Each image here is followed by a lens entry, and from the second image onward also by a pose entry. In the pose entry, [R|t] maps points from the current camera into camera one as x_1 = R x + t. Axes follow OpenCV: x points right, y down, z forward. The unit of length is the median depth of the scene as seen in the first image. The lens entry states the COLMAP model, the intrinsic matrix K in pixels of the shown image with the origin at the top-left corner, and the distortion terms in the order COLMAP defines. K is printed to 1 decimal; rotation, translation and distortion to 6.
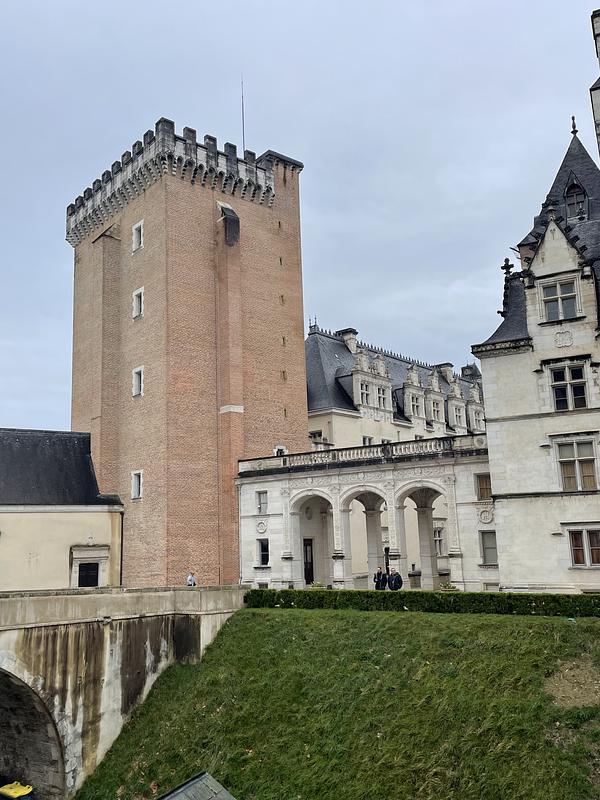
lens RADIAL K [[727.4, 0, 299.8], [0, 727.4, 395.4], [0, 0, 1]] dist [0.047624, 0.004254]
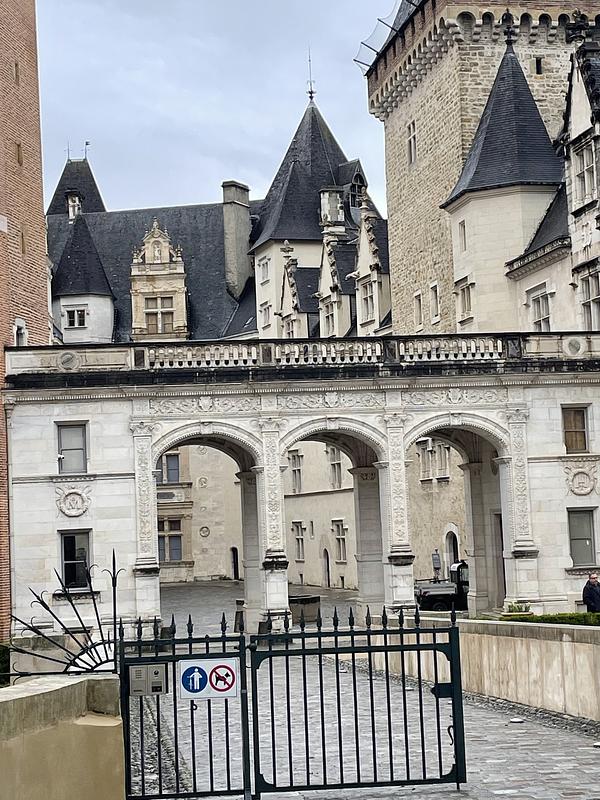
lens RADIAL K [[1538.7, 0, 301.8], [0, 1538.7, 400.6], [0, 0, 1]] dist [0.008025, 0.000000]
pose [[0.751964, 0.050434, 0.657272, -0.617944], [-0.113094, 0.992156, 0.053257, 0.061443], [-0.649430, -0.114380, 0.751770, 0.251247]]
